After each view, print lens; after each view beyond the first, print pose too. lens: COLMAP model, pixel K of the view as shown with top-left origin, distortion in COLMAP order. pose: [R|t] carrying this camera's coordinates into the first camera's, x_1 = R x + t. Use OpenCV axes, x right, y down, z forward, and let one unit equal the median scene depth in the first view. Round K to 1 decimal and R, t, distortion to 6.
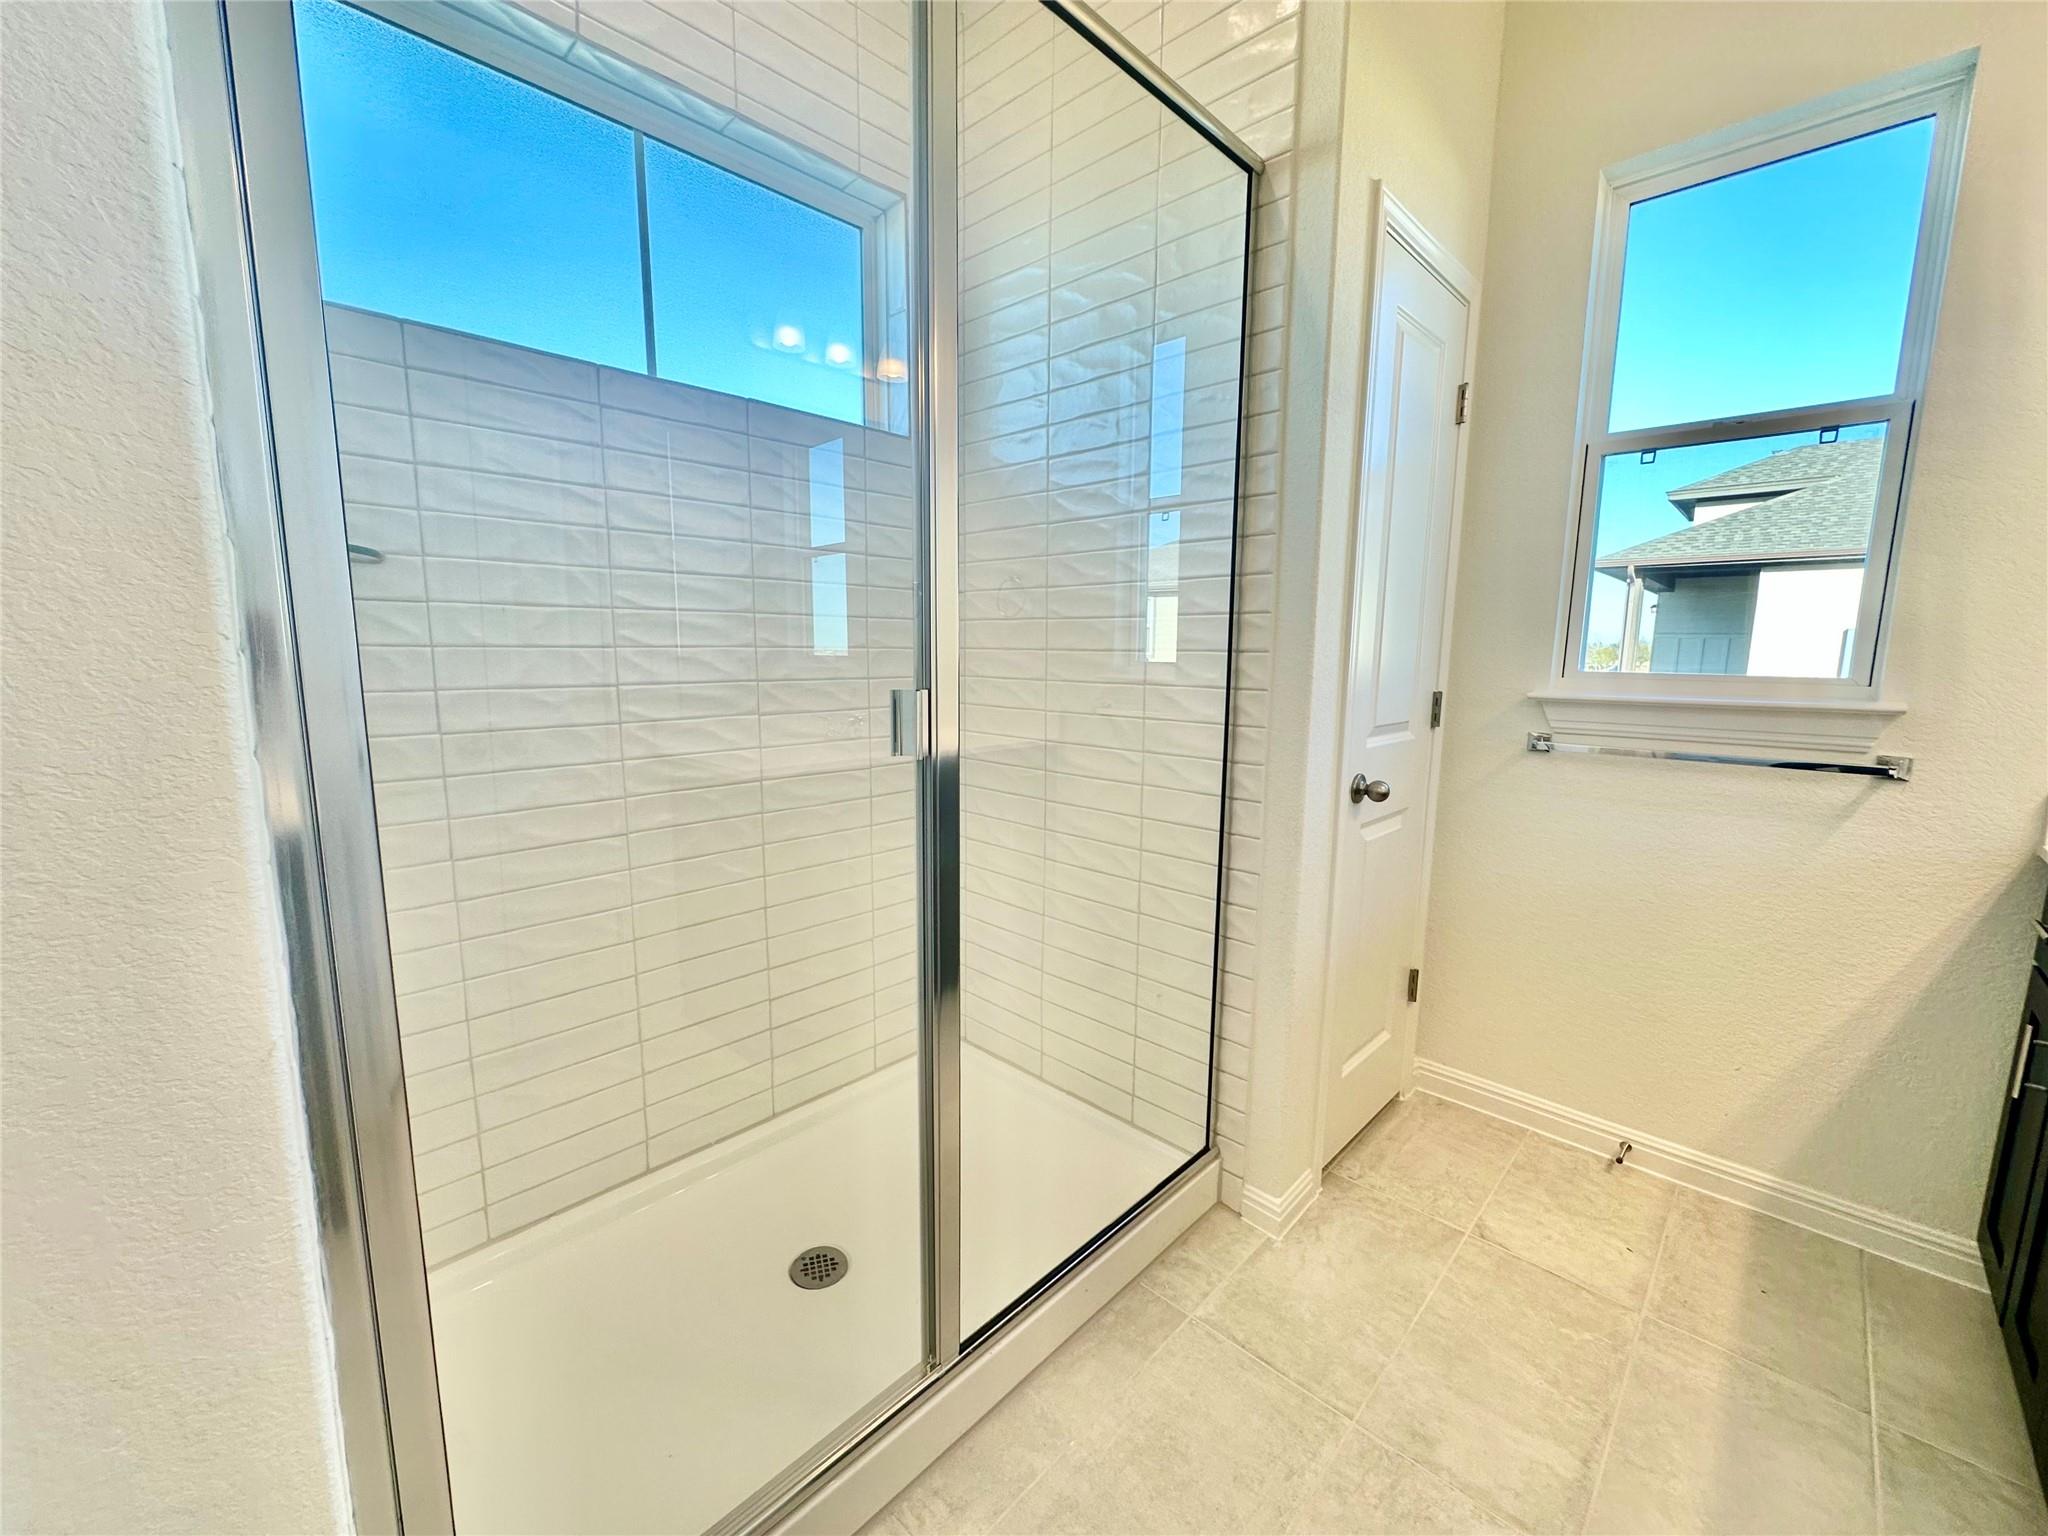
lens RADIAL K [[821.1, 0, 1024.0], [0, 821.1, 768.0], [0, 0, 1]] dist [-0.005615, 0.000662]
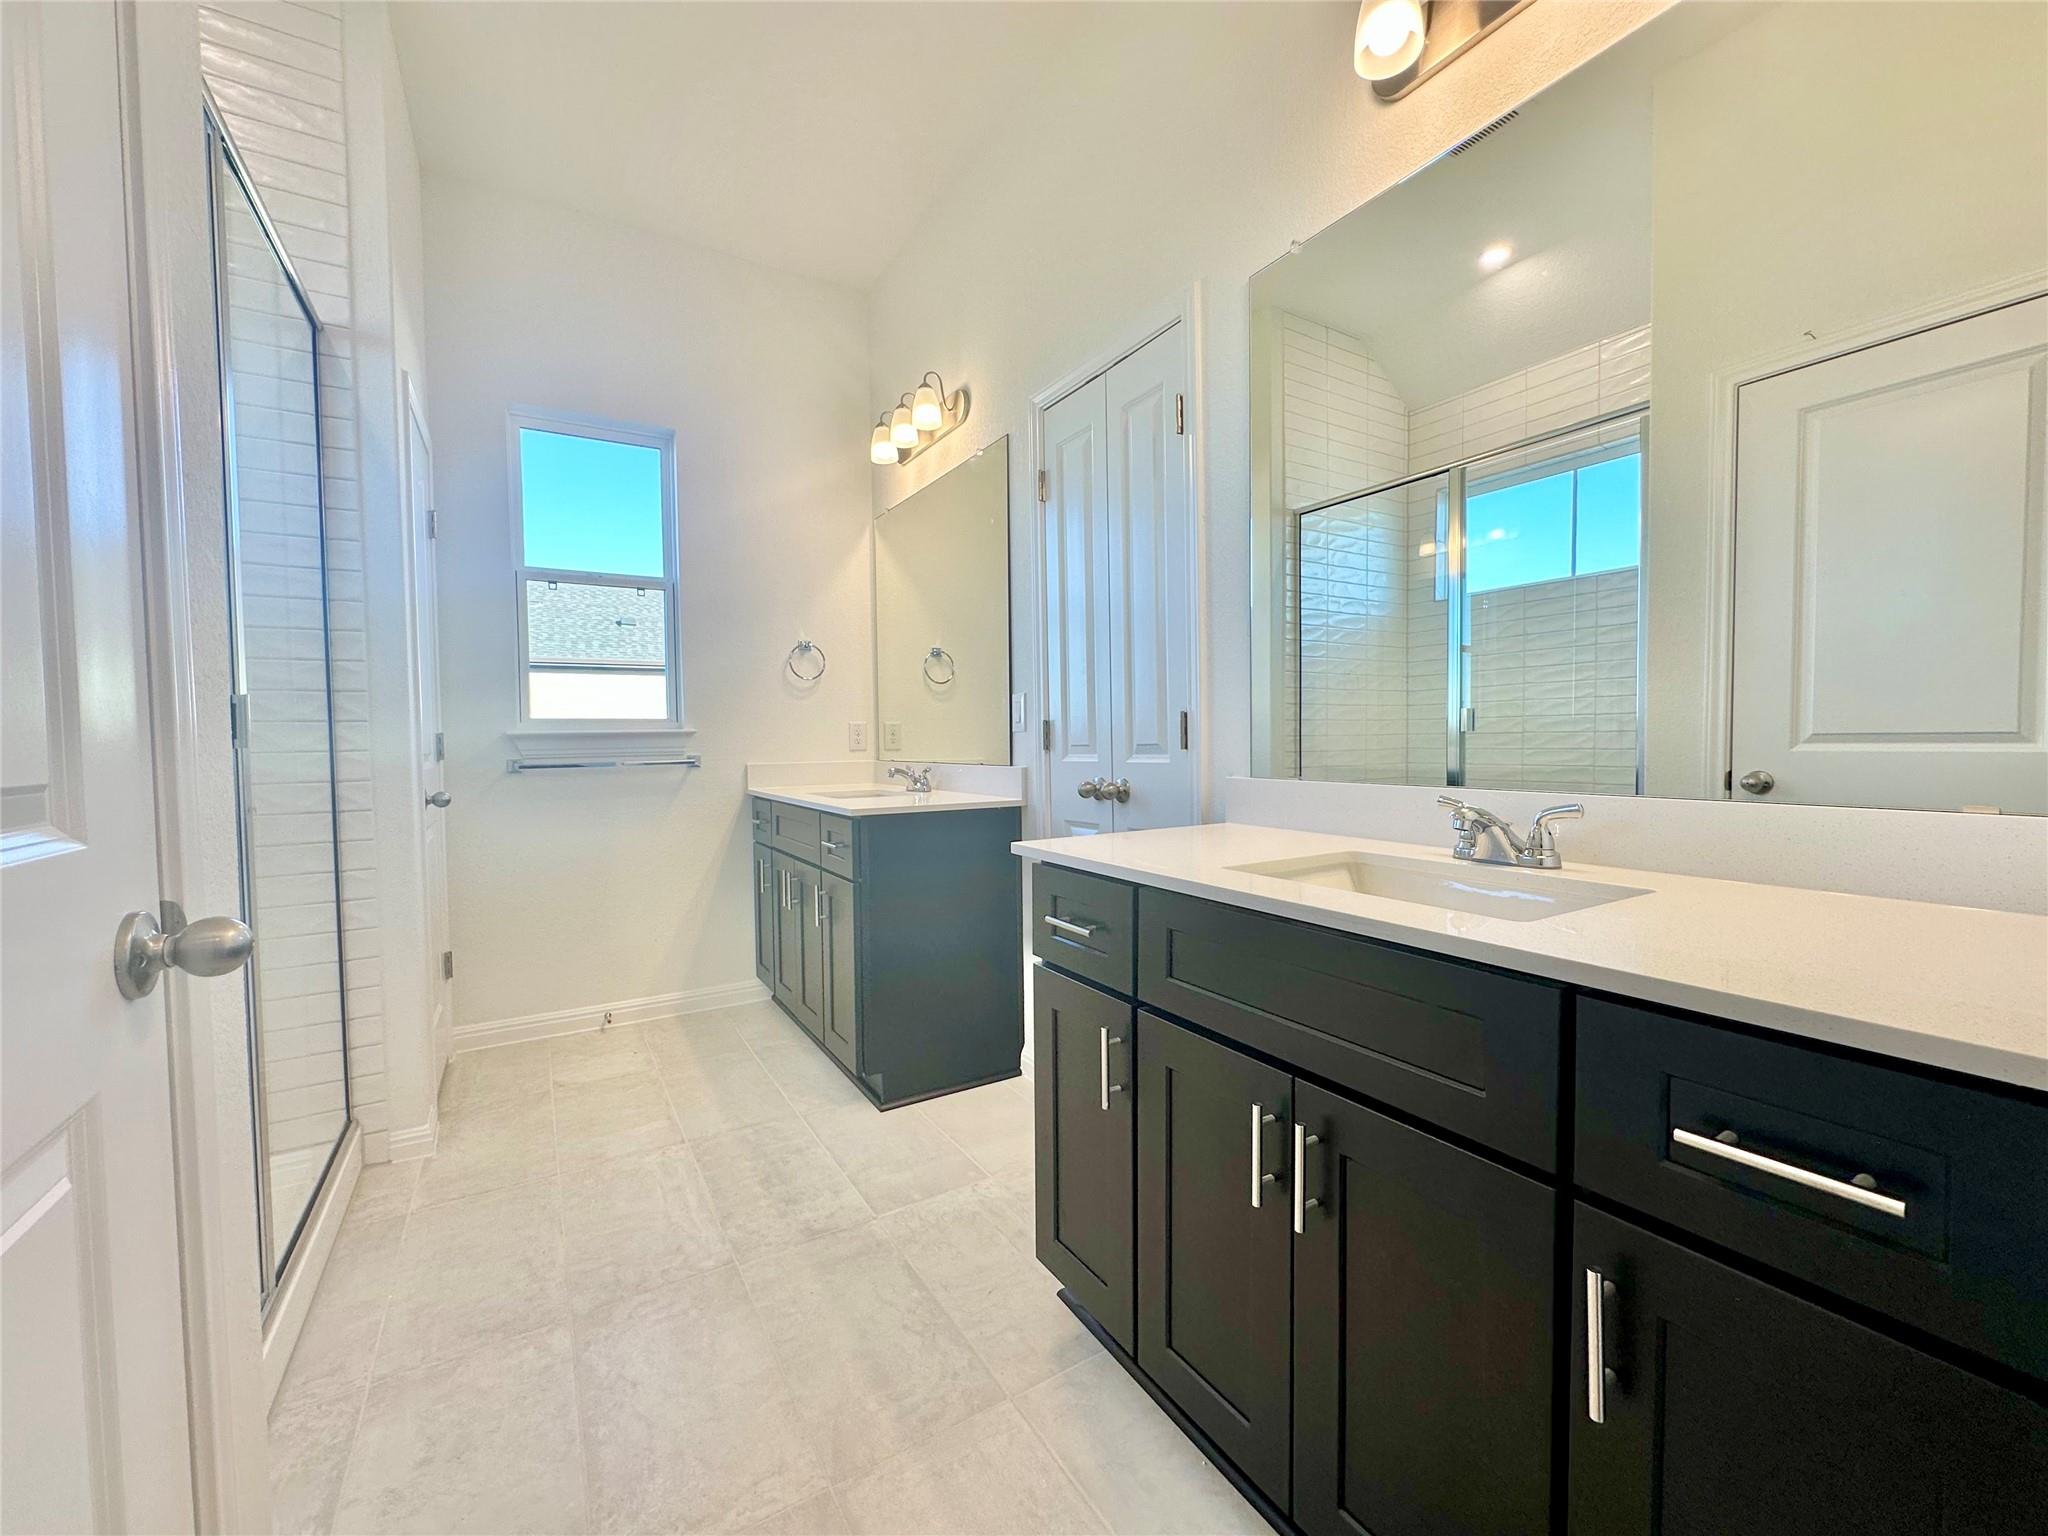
lens RADIAL K [[821.1, 0, 1024.0], [0, 821.1, 768.0], [0, 0, 1]] dist [-0.005615, 0.000662]
pose [[0.255852, -0.049646, 0.965440, -0.667330], [0.156571, 0.987623, 0.009294, 0.123559], [-0.953952, 0.148783, 0.260458, -0.294056]]
